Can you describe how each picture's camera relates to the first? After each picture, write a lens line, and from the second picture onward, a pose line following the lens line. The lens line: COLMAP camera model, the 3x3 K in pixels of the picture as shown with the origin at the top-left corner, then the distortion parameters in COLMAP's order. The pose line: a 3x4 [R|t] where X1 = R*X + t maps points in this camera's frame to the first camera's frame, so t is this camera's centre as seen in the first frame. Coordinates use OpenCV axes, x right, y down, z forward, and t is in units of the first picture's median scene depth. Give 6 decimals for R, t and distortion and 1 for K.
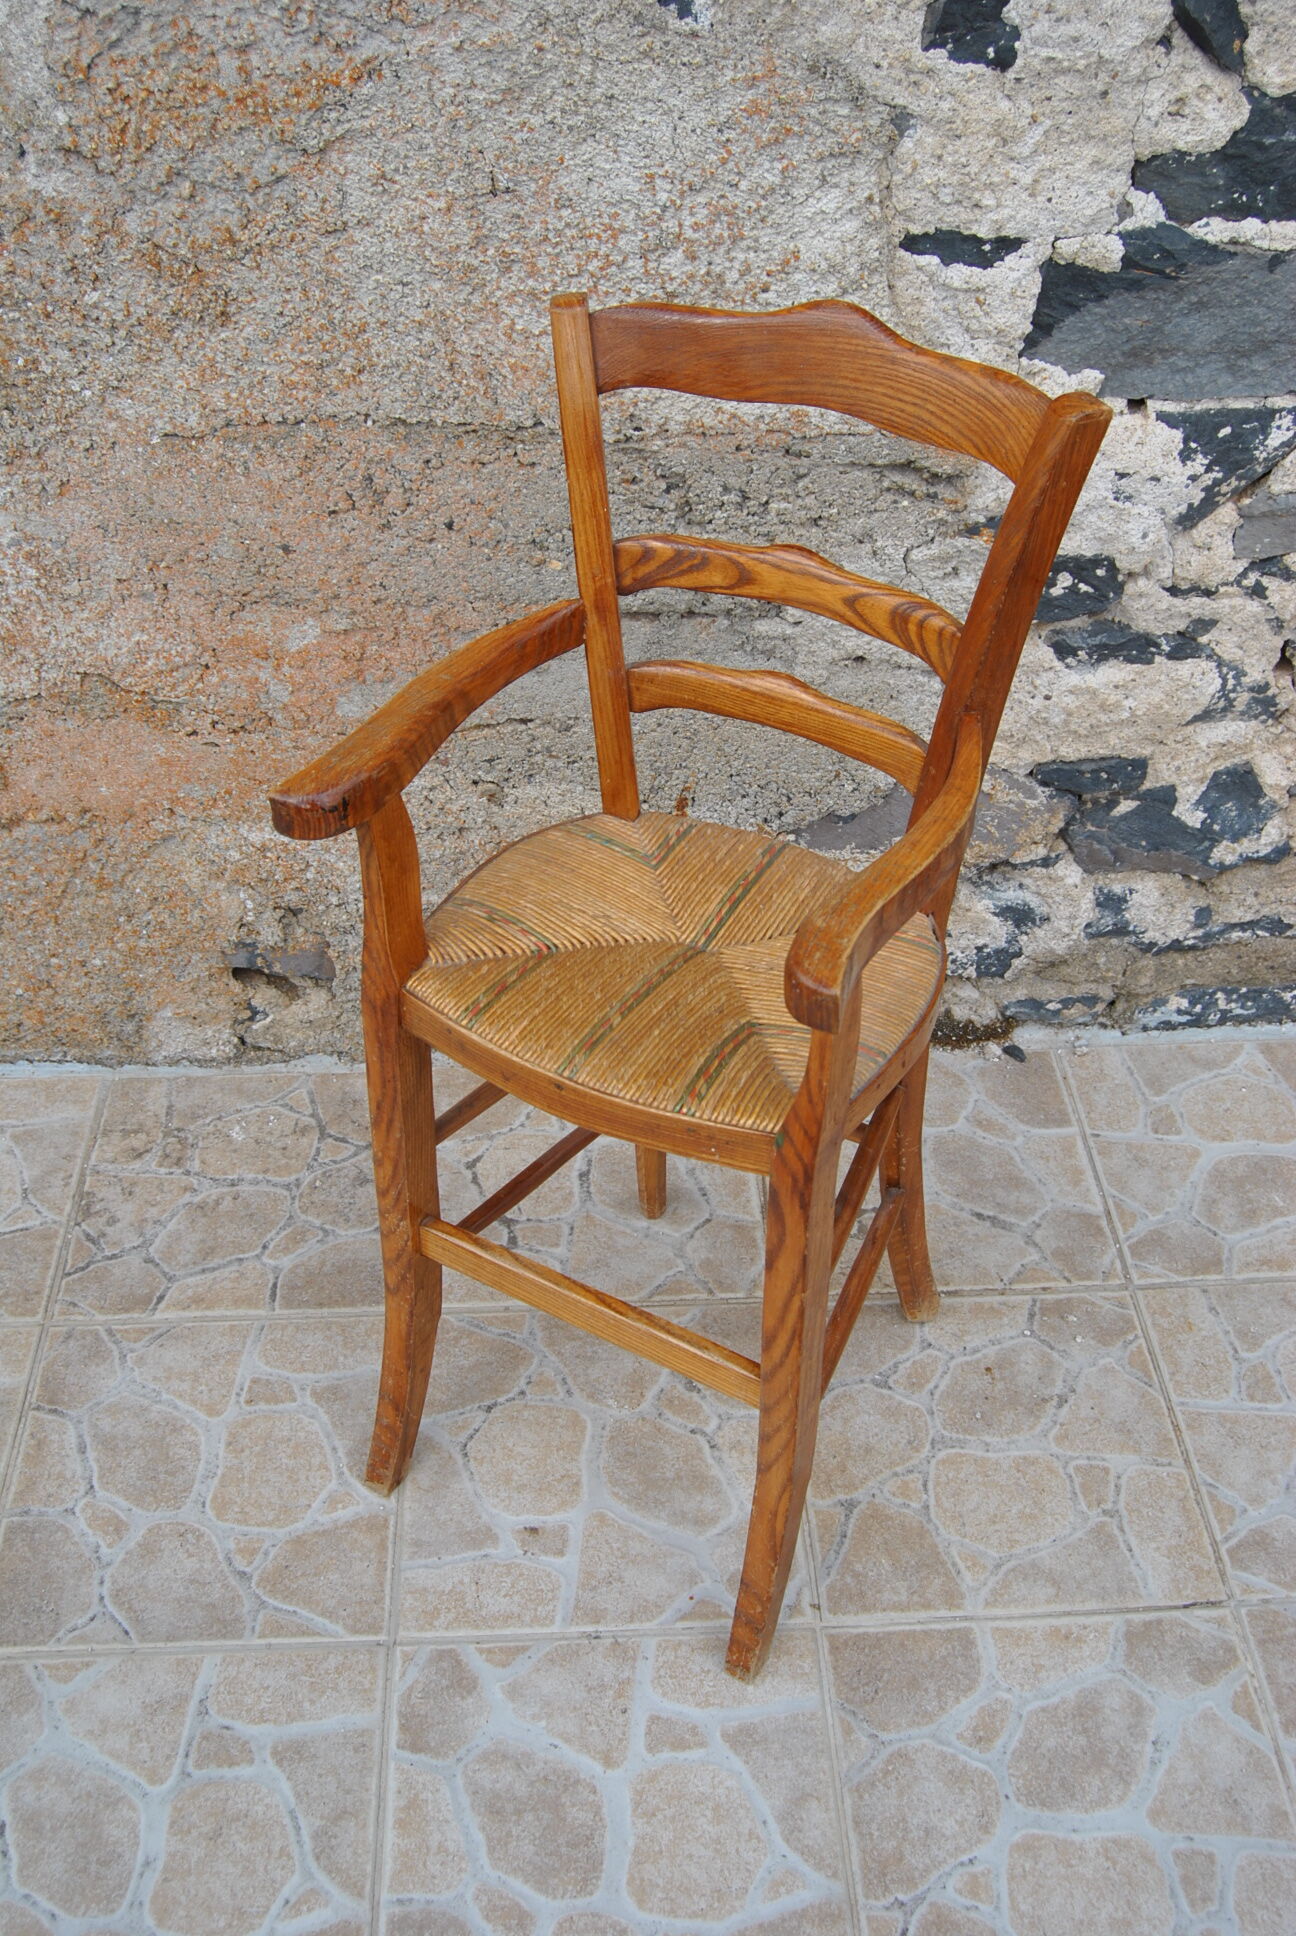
lens RADIAL K [[1873.6, 0, 639.6], [0, 1873.6, 955.0], [0, 0, 1]] dist [-0.077681, 0.034895]
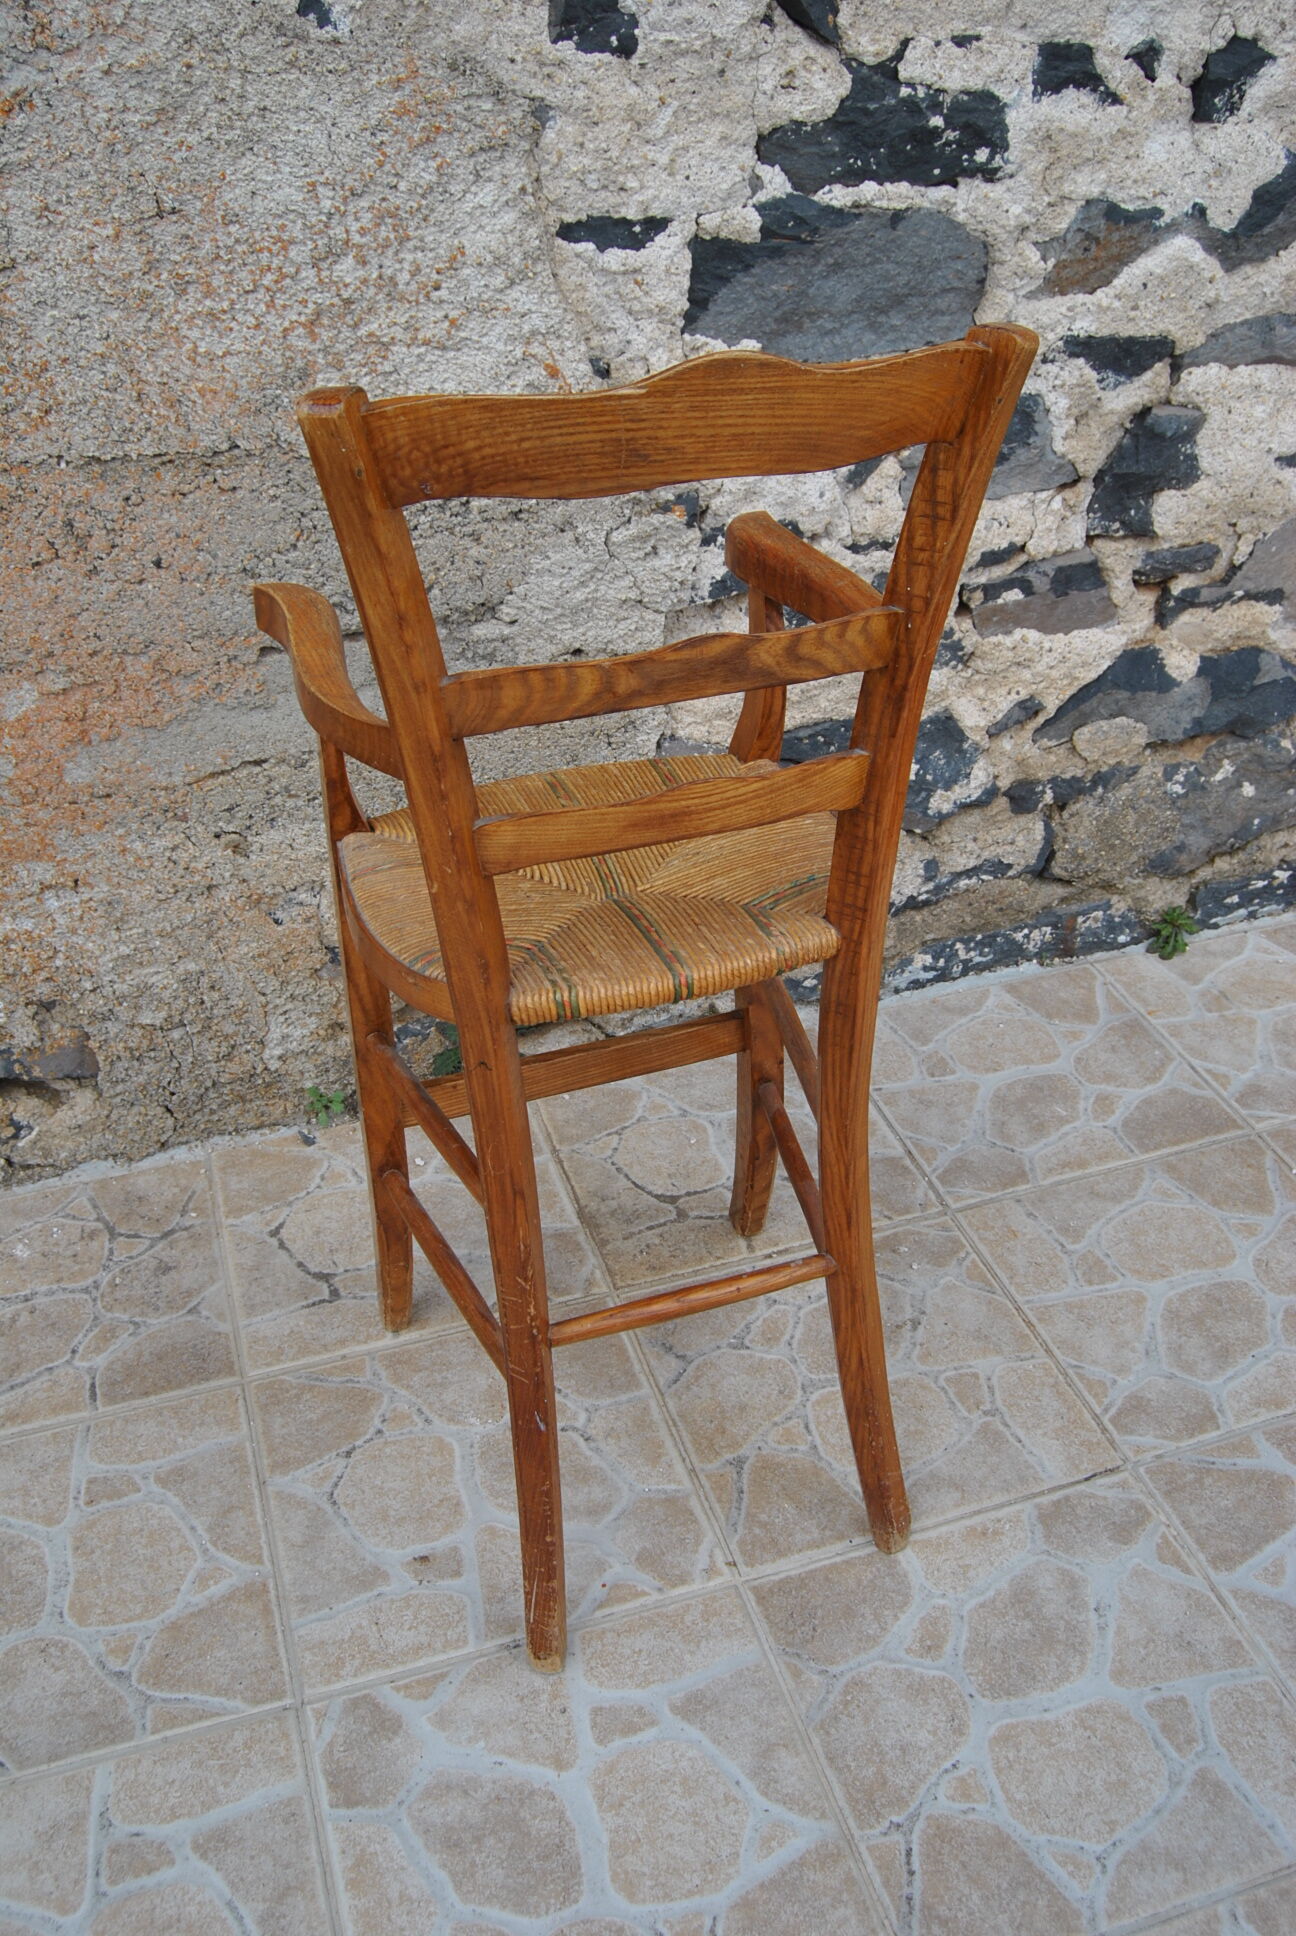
lens RADIAL K [[1767.1, 0, 639.1], [0, 1767.1, 956.1], [0, 0, 1]] dist [-0.083193, 0.036178]
pose [[0.967350, -0.167959, 0.189799, -0.065701], [0.189277, 0.976787, -0.100302, 0.116028], [-0.168546, 0.132952, 0.976686, 0.073499]]
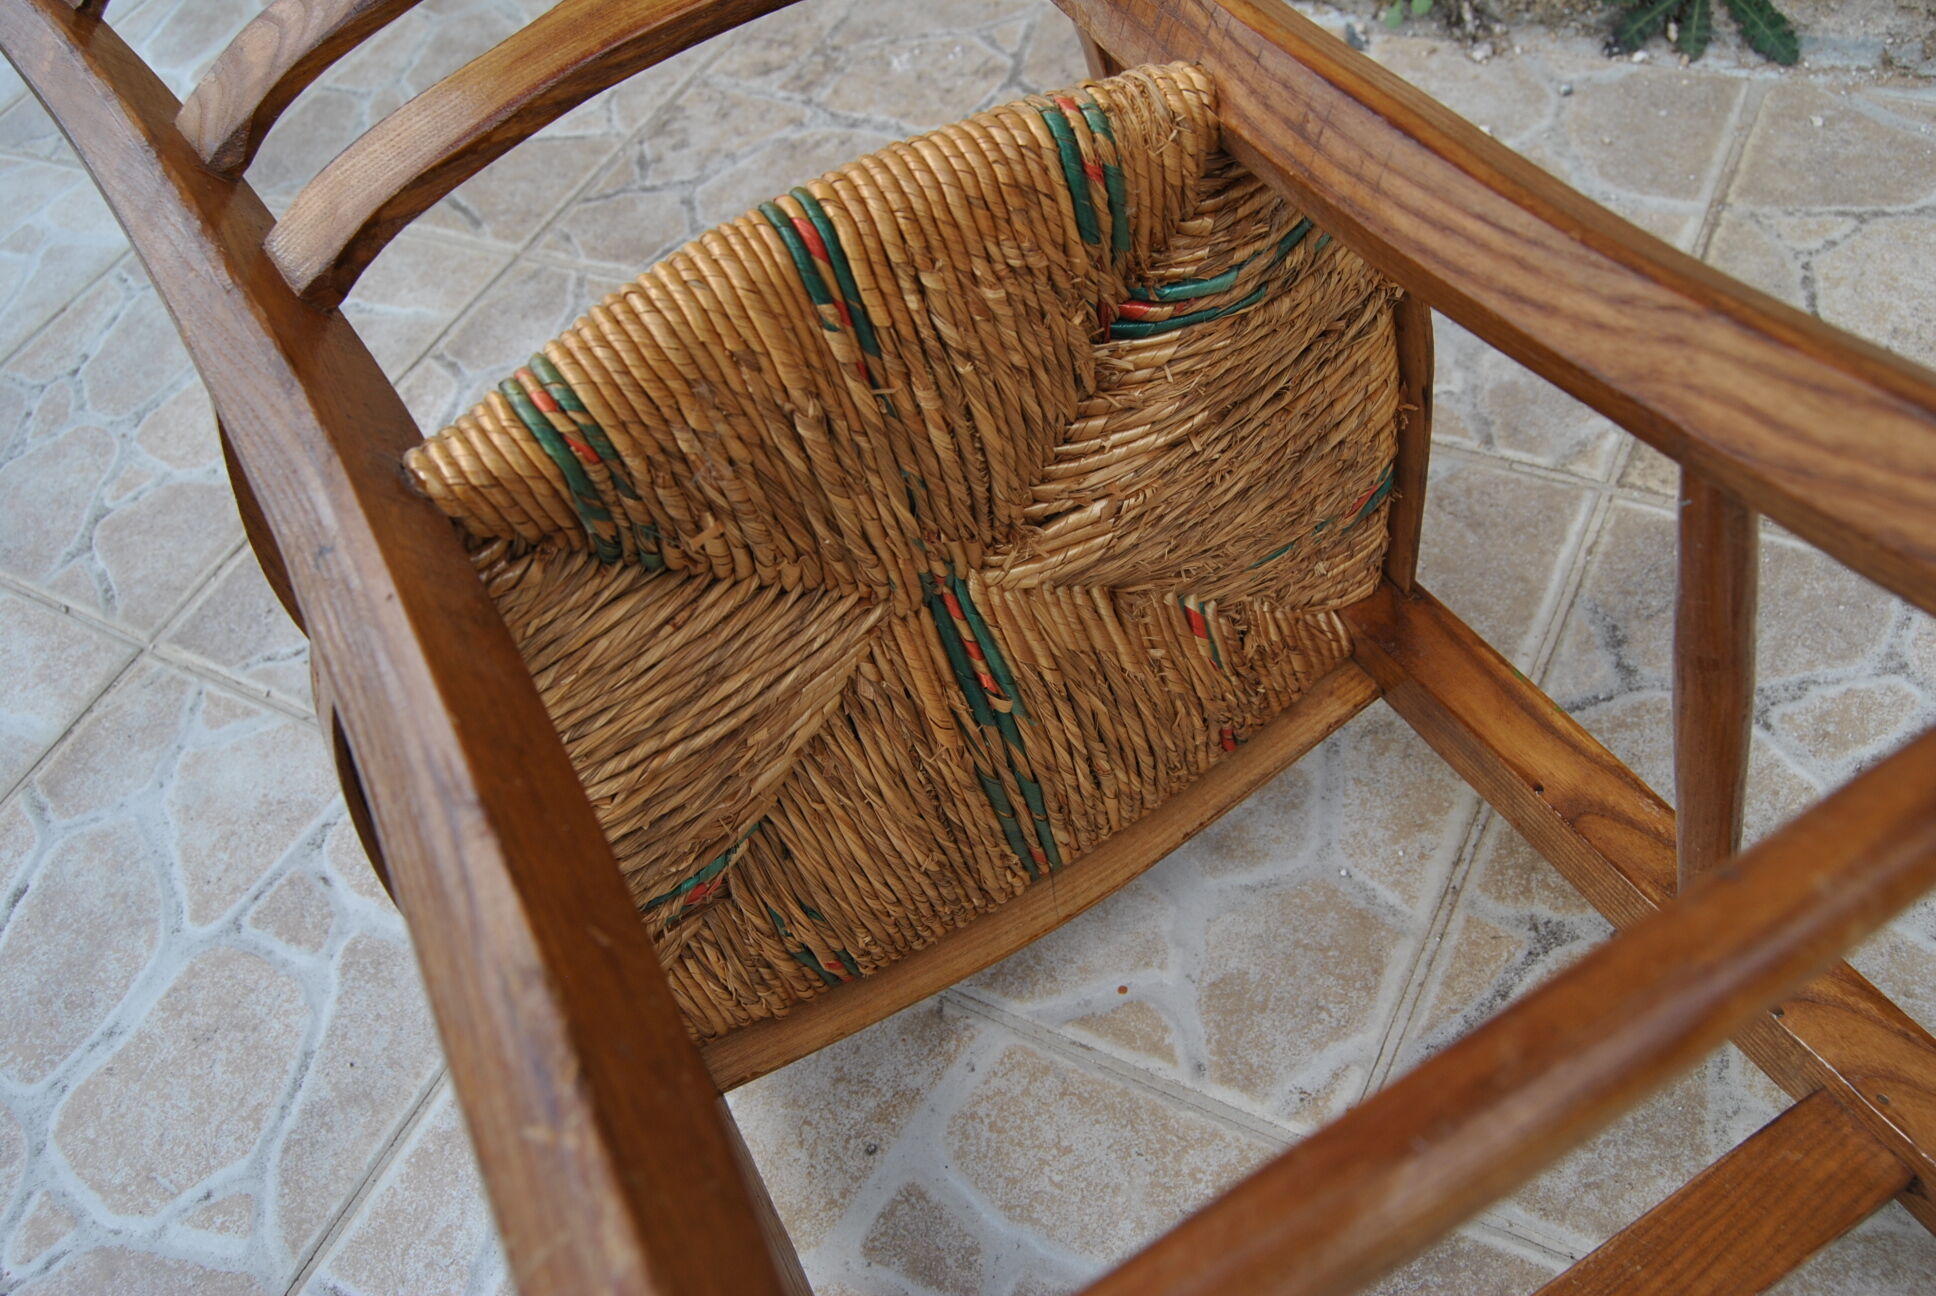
lens RADIAL K [[1554.8, 0, 992.3], [0, 1554.8, 646.3], [0, 0, 1]] dist [-0.098013, 0.042434]
pose [[0.840064, 0.301041, -0.451295, 0.141667], [-0.168065, 0.935393, 0.311118, 0.136219], [0.515798, -0.185512, 0.836384, 0.621533]]
